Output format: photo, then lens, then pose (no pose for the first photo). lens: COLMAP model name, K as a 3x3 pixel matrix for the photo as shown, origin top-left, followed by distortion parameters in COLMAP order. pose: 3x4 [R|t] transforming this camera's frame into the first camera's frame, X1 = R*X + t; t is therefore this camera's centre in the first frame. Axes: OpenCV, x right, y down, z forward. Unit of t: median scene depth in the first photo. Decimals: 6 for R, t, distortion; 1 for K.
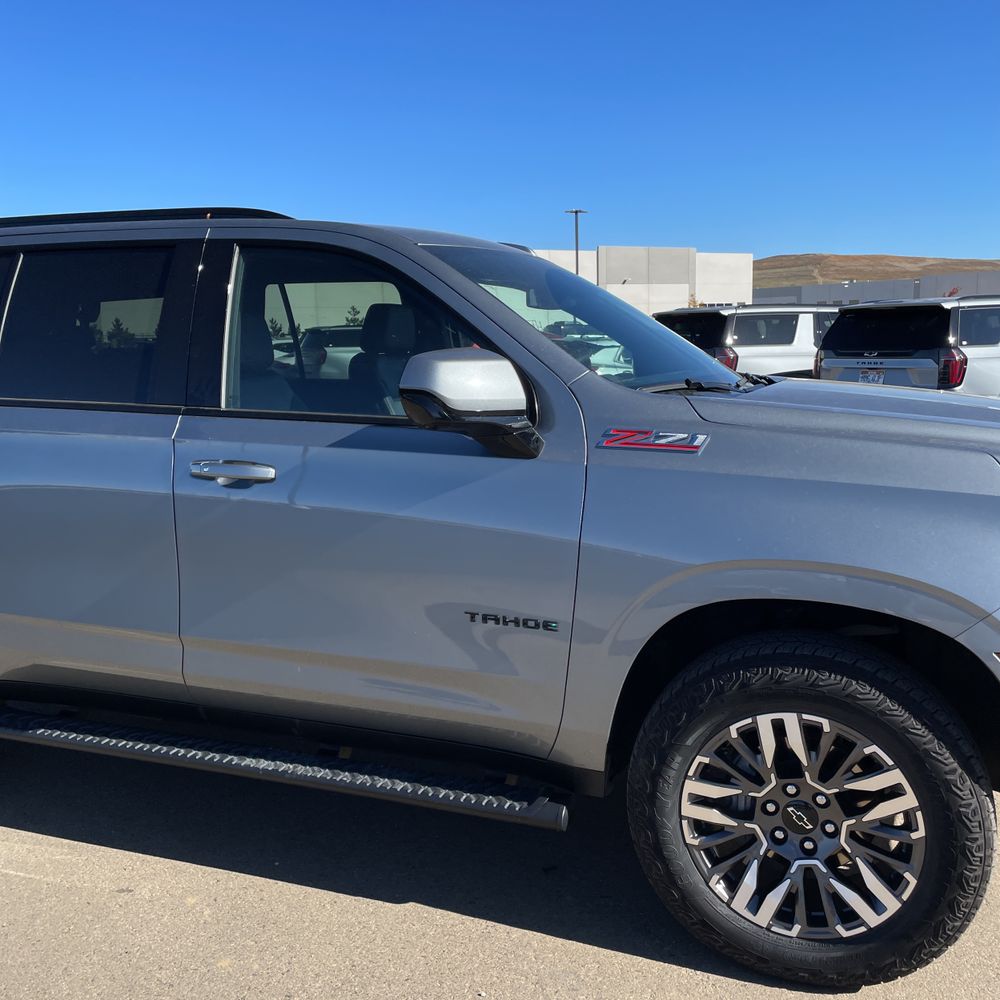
lens RADIAL K [[1022.7, 0, 505.9], [0, 1022.7, 502.5], [0, 0, 1]] dist [0.052475, 0.000000]
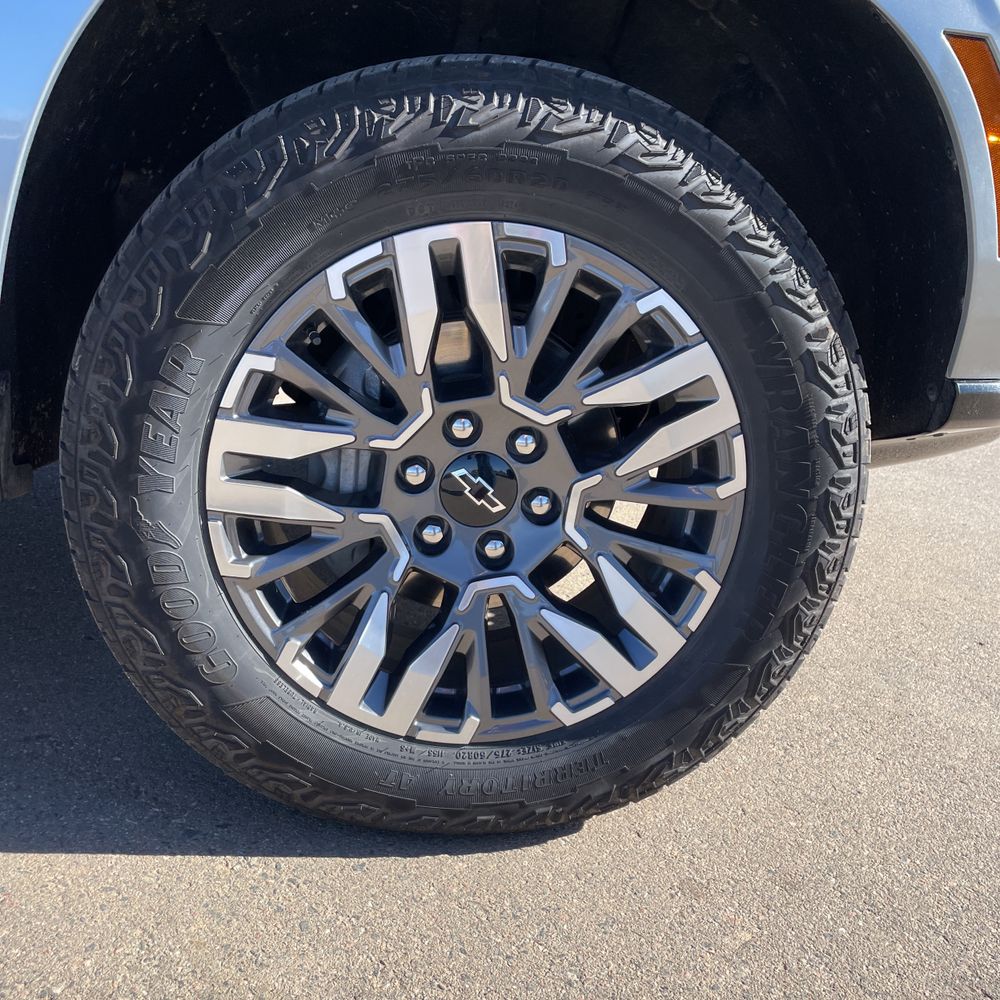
lens RADIAL K [[1022.7, 0, 495.8], [0, 1022.7, 504.0], [0, 0, 1]] dist [0.052475, 0.000000]
pose [[0.894900, -0.060203, 0.442188, 0.095974], [-0.009640, 0.988020, 0.154026, 0.243096], [-0.446164, -0.142100, 0.883598, 0.605610]]
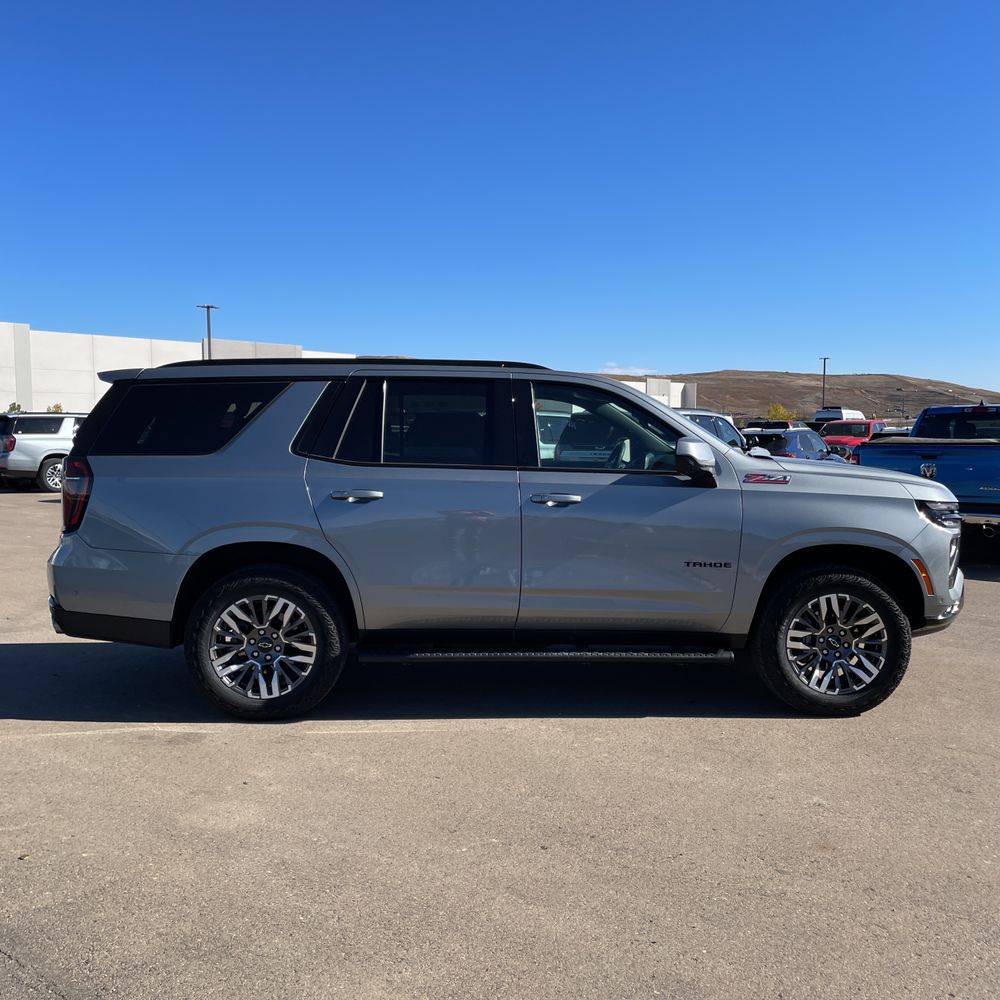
lens RADIAL K [[1022.7, 0, 504.3], [0, 1022.7, 491.7], [0, 0, 1]] dist [0.052475, 0.000000]
pose [[0.924822, -0.006932, 0.380338, -1.256070], [0.044792, 0.994863, -0.090784, 0.147085], [-0.377754, 0.100996, 0.920381, -0.858278]]
